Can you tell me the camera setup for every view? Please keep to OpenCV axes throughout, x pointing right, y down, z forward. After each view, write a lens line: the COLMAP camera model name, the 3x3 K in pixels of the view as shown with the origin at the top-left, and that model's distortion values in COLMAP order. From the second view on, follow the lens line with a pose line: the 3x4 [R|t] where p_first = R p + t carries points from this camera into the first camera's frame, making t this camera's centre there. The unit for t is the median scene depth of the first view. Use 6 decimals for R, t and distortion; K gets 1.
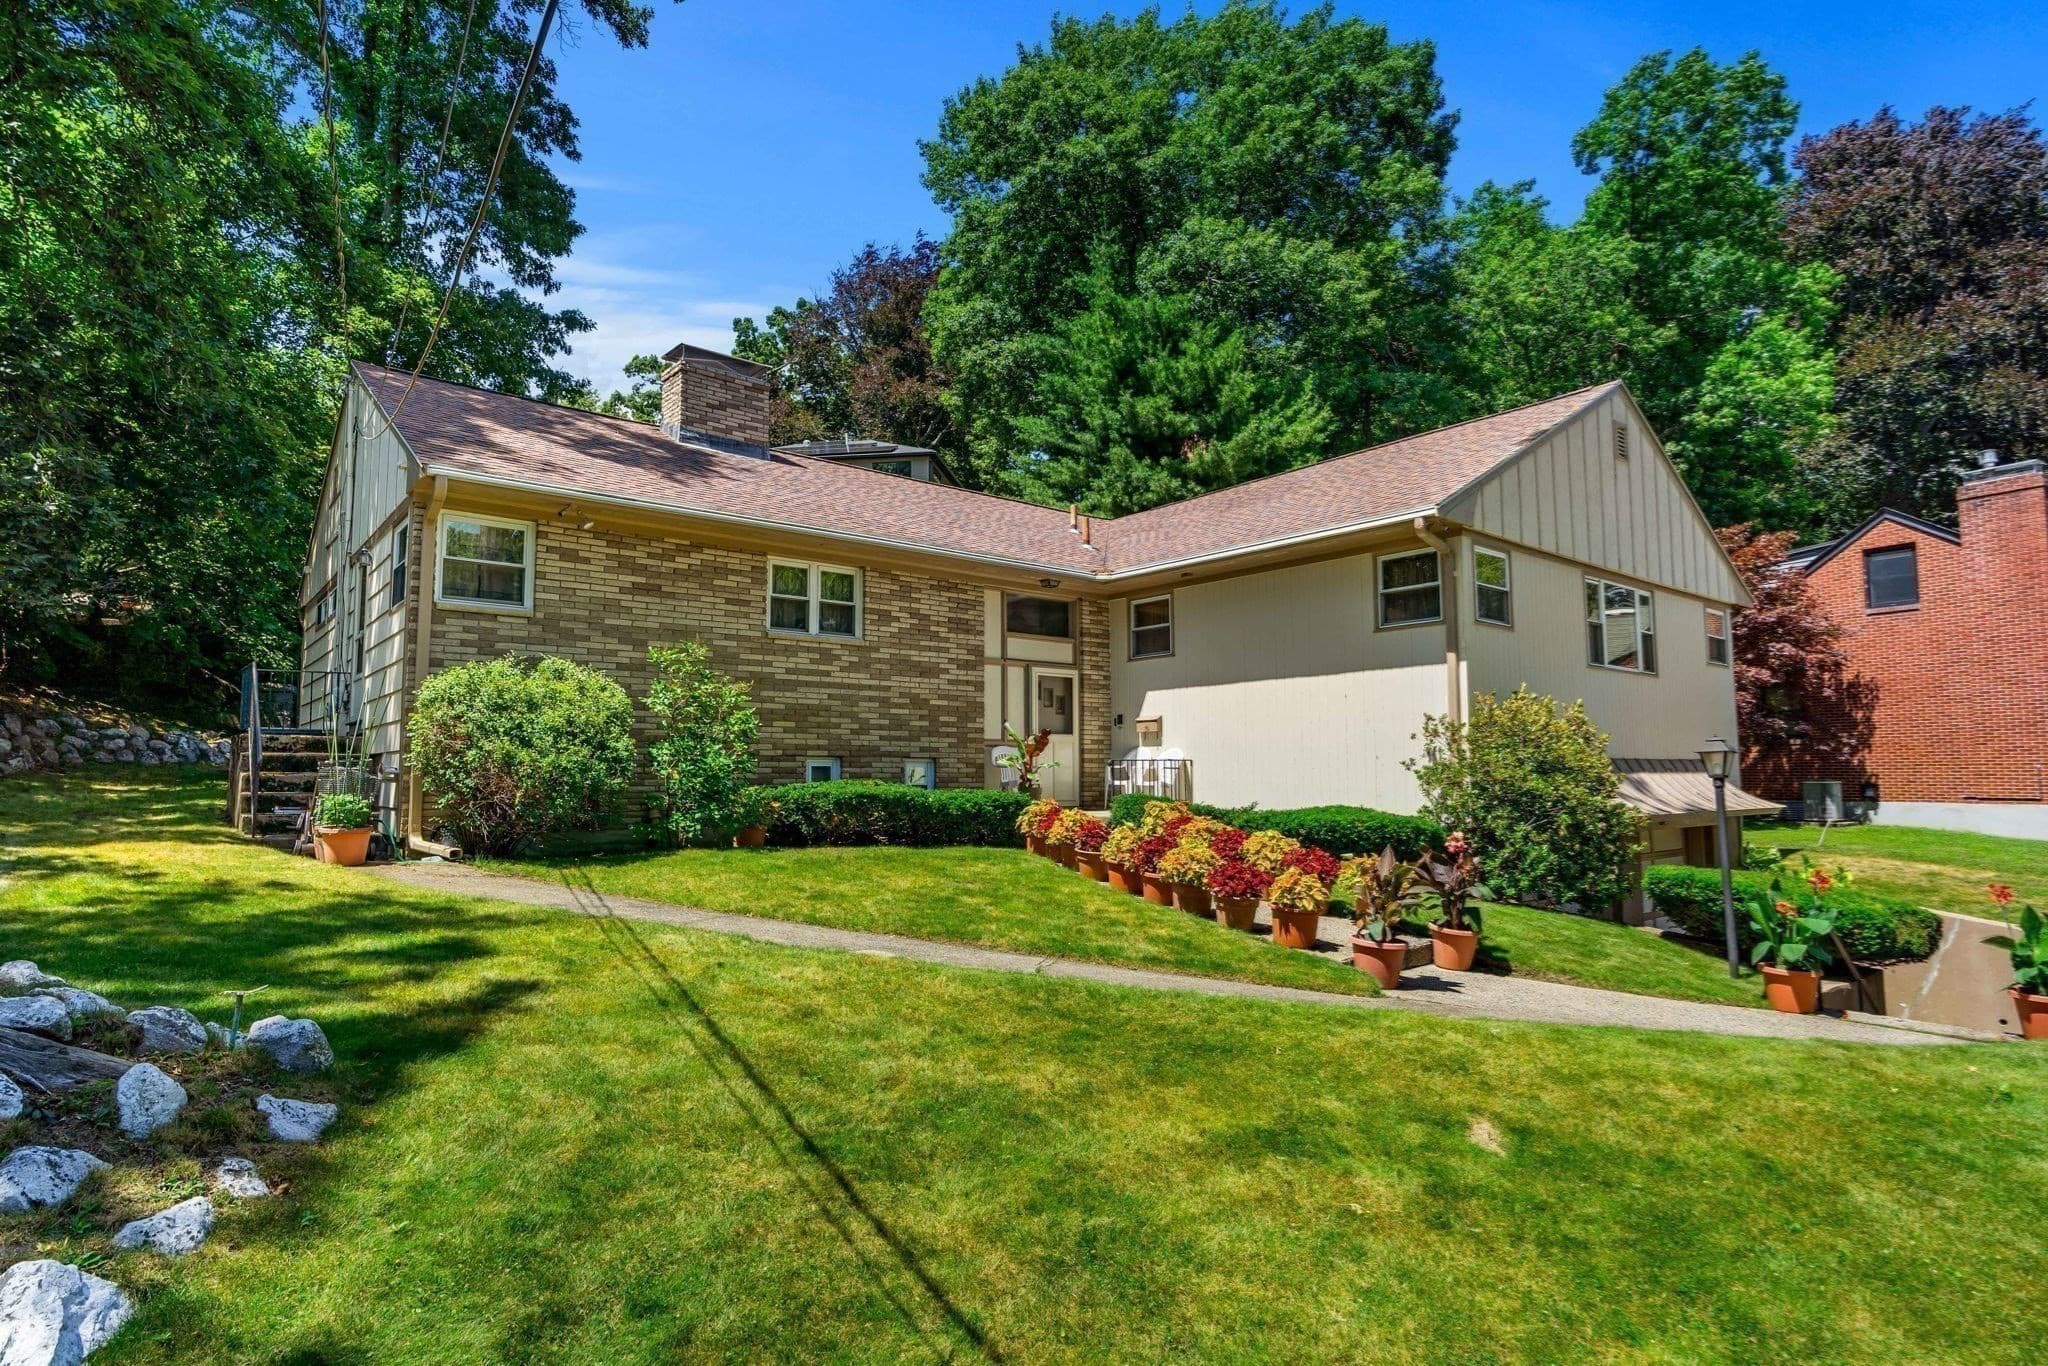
lens RADIAL K [[1062.8, 0, 994.9], [0, 1062.8, 689.6], [0, 0, 1]] dist [0.016443, -0.000138]
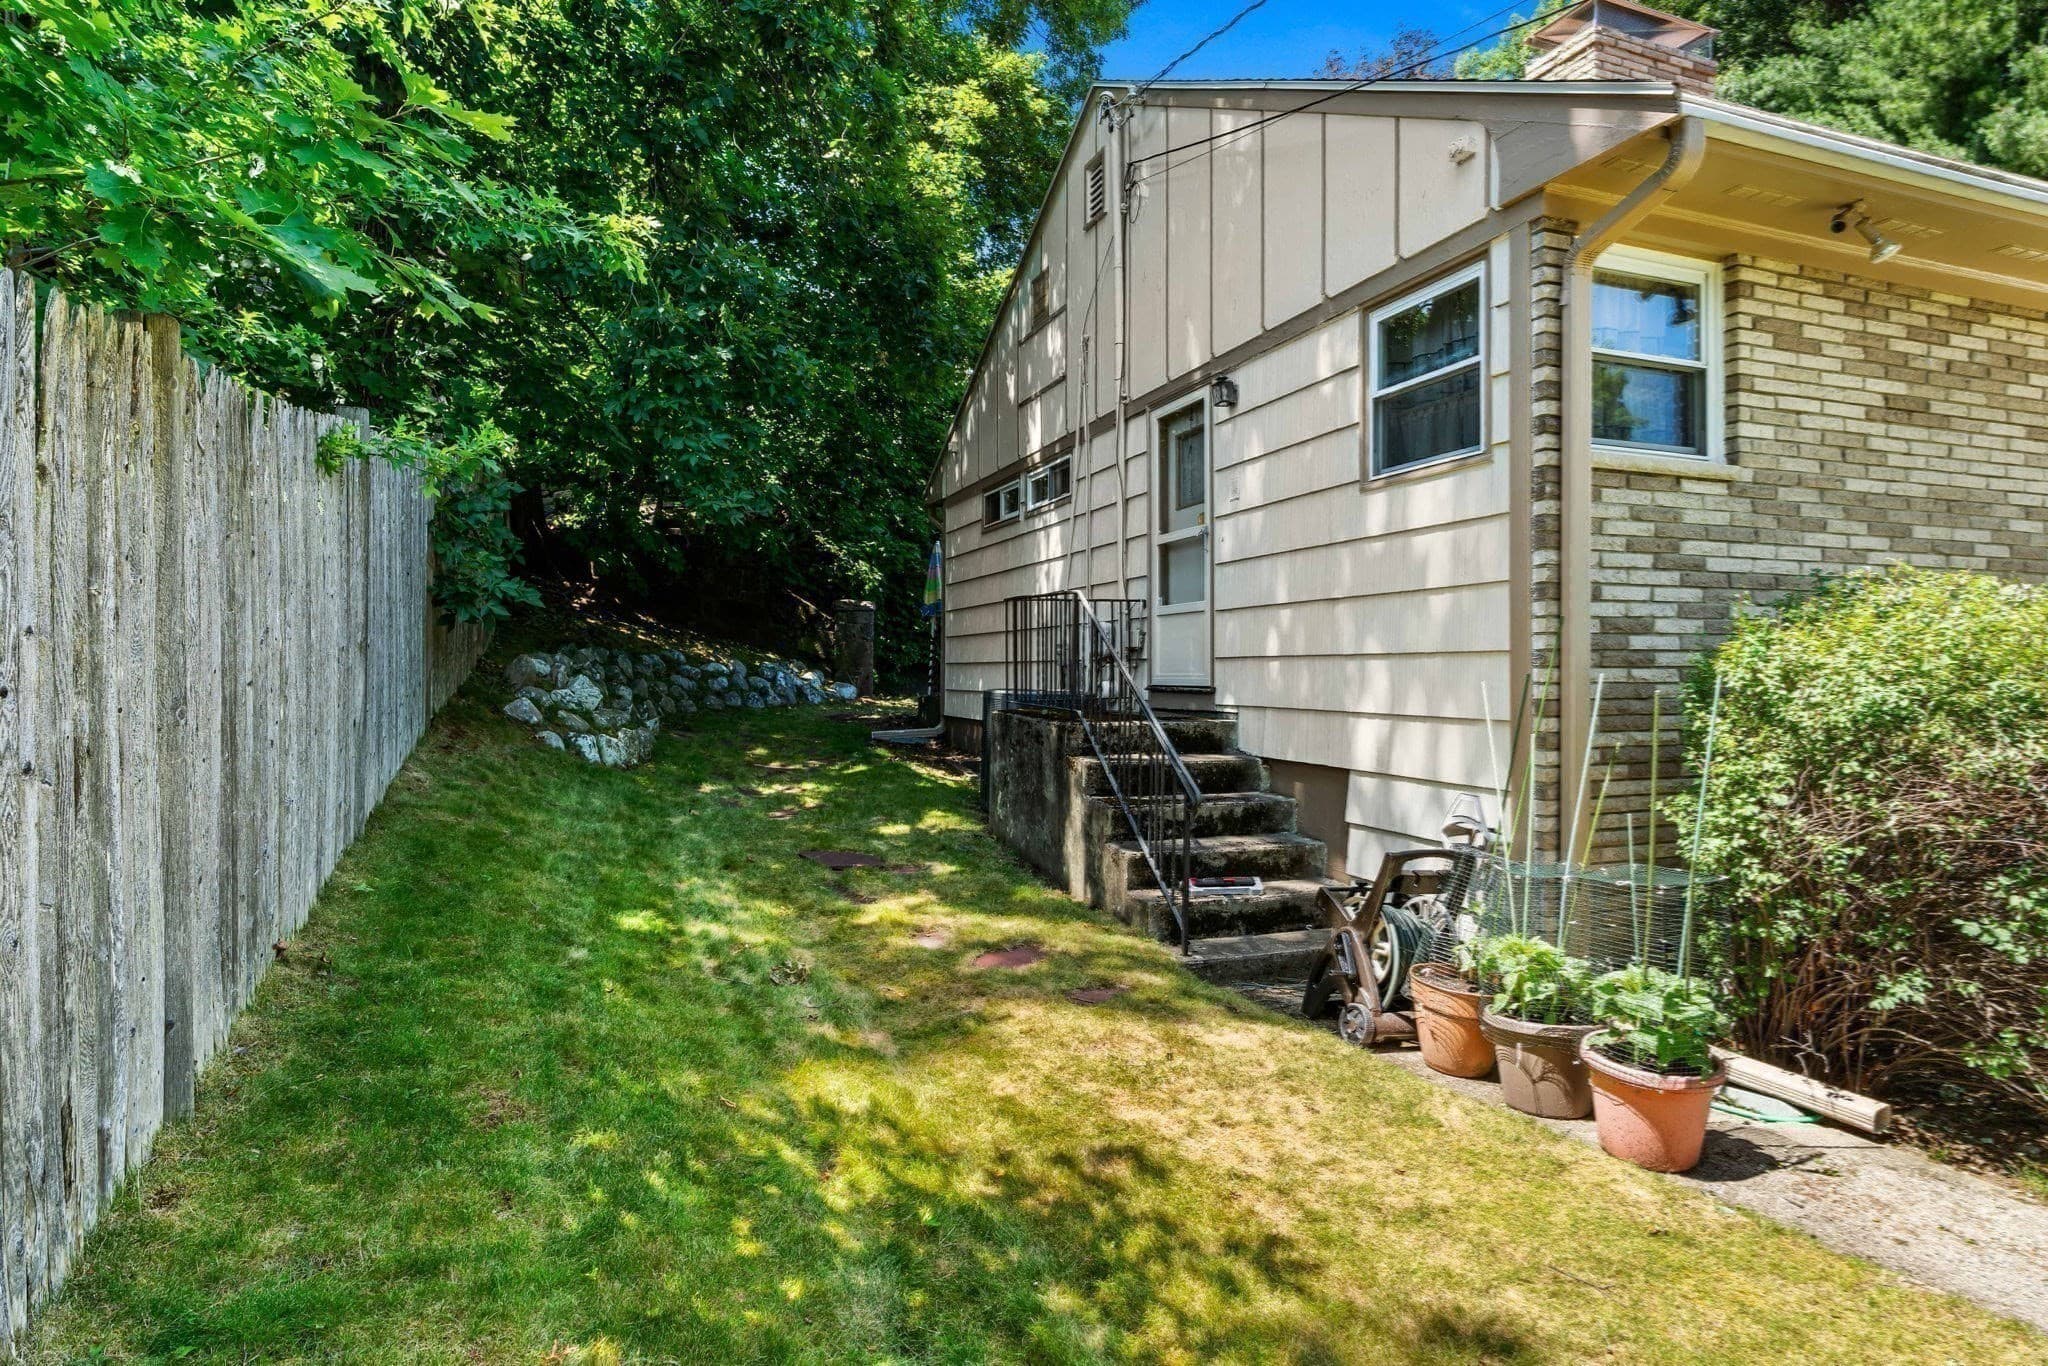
lens RADIAL K [[1062.8, 0, 1020.4], [0, 1062.8, 668.2], [0, 0, 1]] dist [0.016443, -0.000138]
pose [[0.955354, 0.005737, -0.295408, -0.475929], [0.018197, 0.996771, 0.078208, -0.025042], [0.294902, -0.080092, 0.952165, 0.398151]]
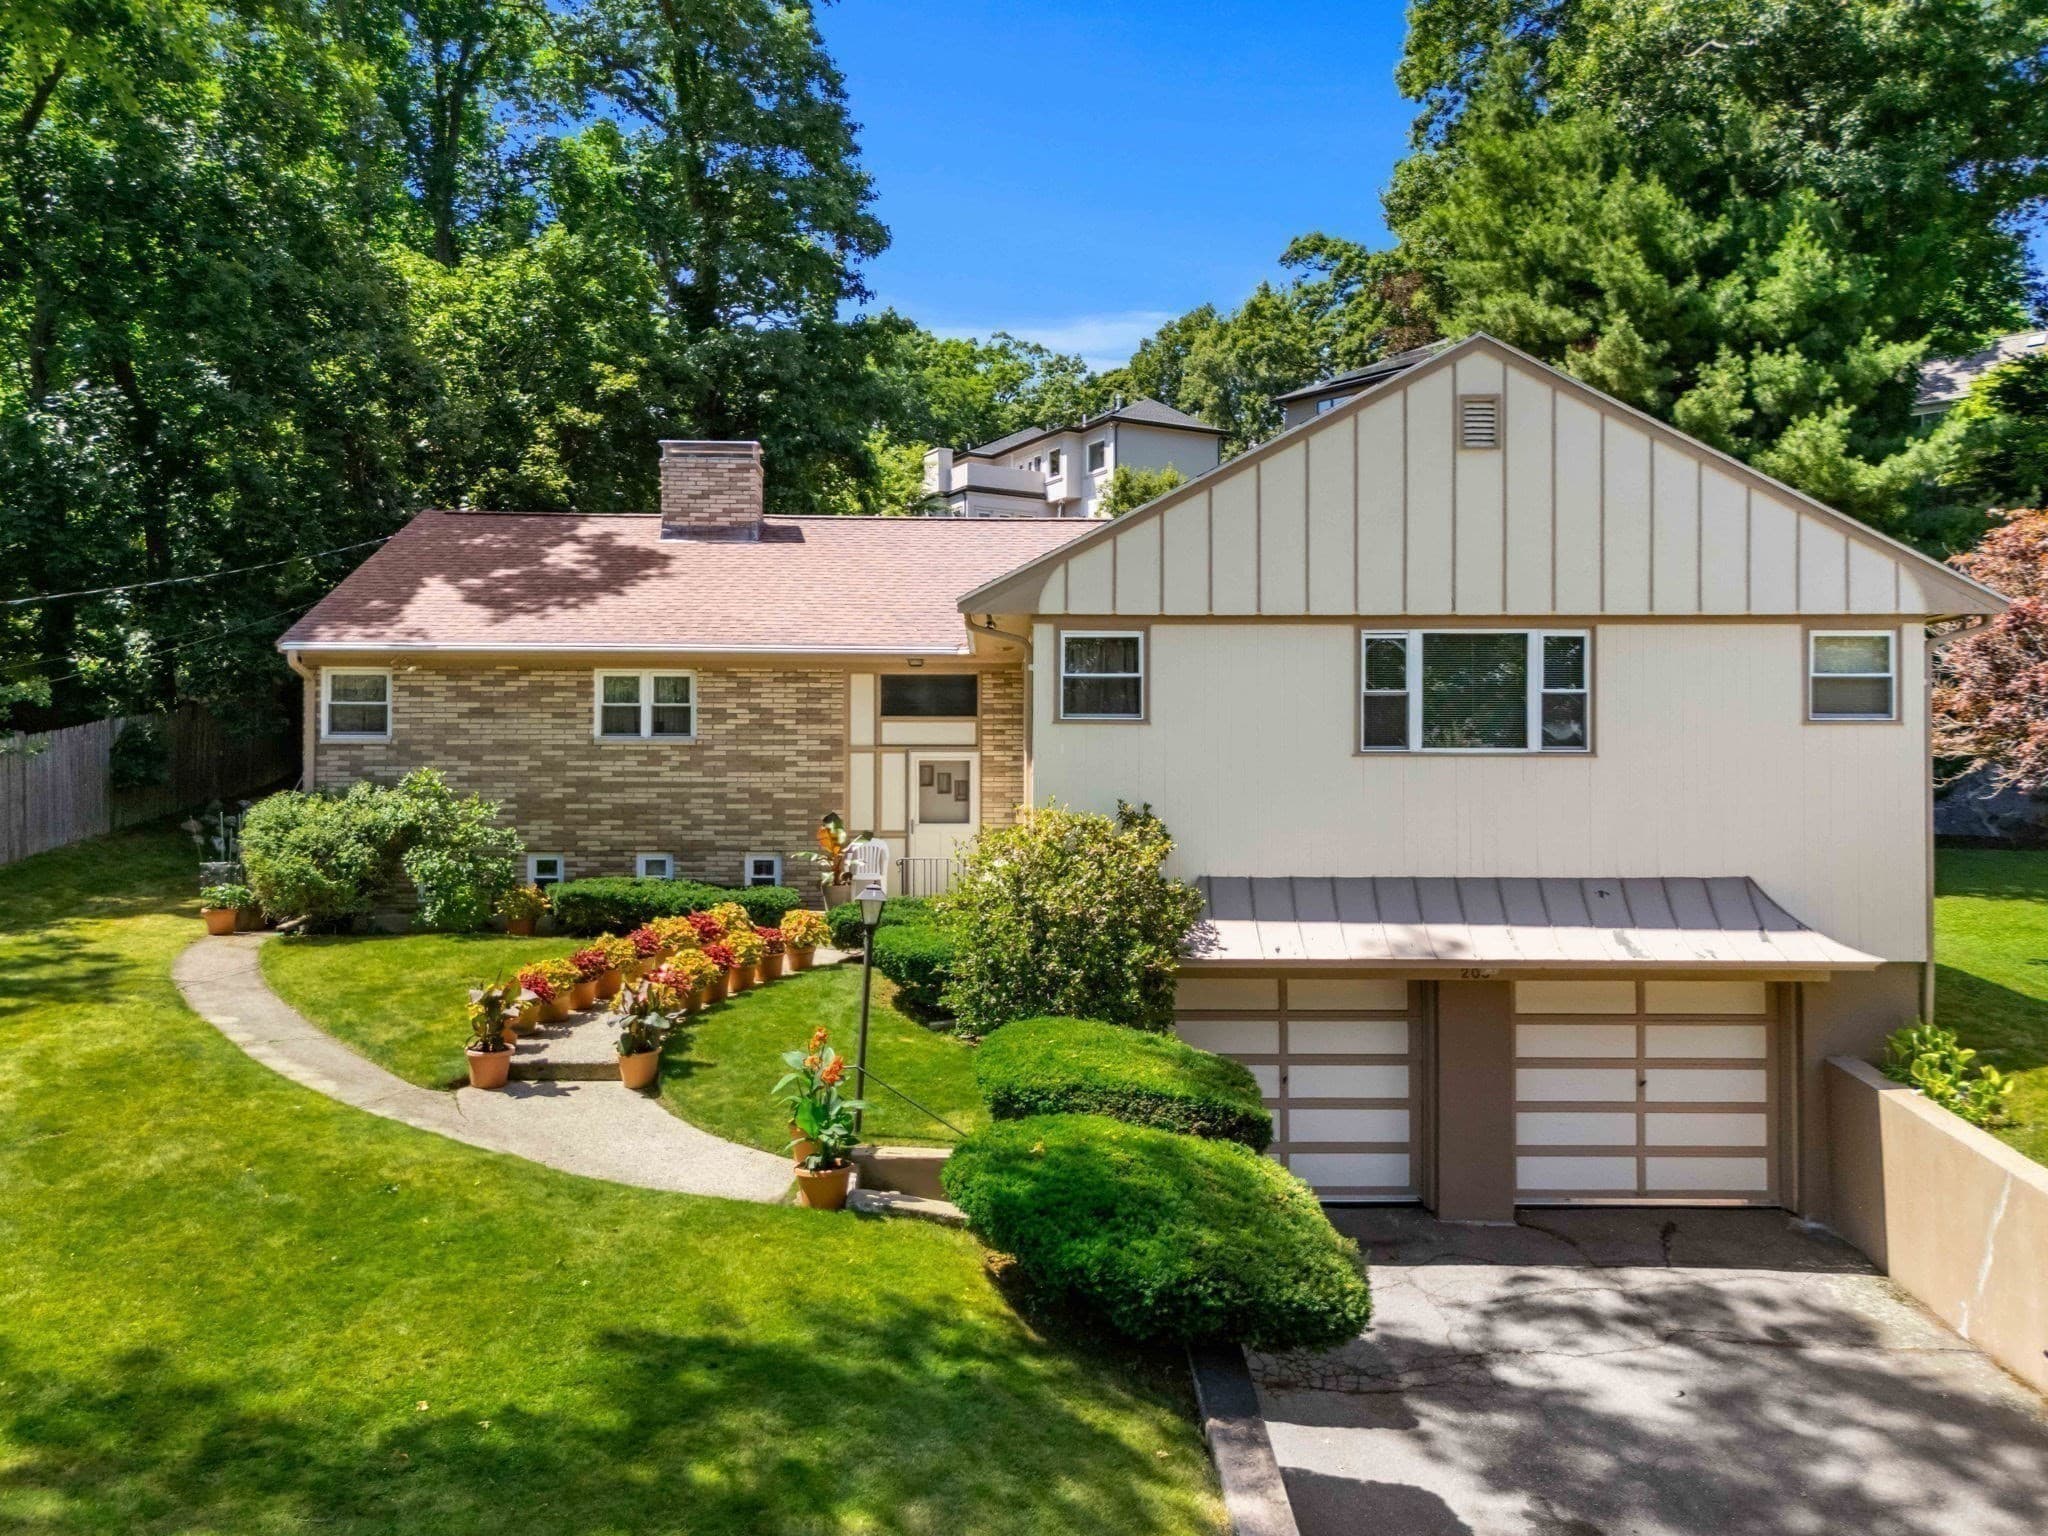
lens RADIAL K [[1607.4, 0, 1072.6], [0, 1607.4, 782.7], [0, 0, 1]] dist [0.088003, -0.053000]
pose [[0.790575, 0.001024, -0.612365, 1.132230], [0.047654, 0.996863, 0.063189, -0.086263], [0.610509, -0.079138, 0.788046, -0.025248]]
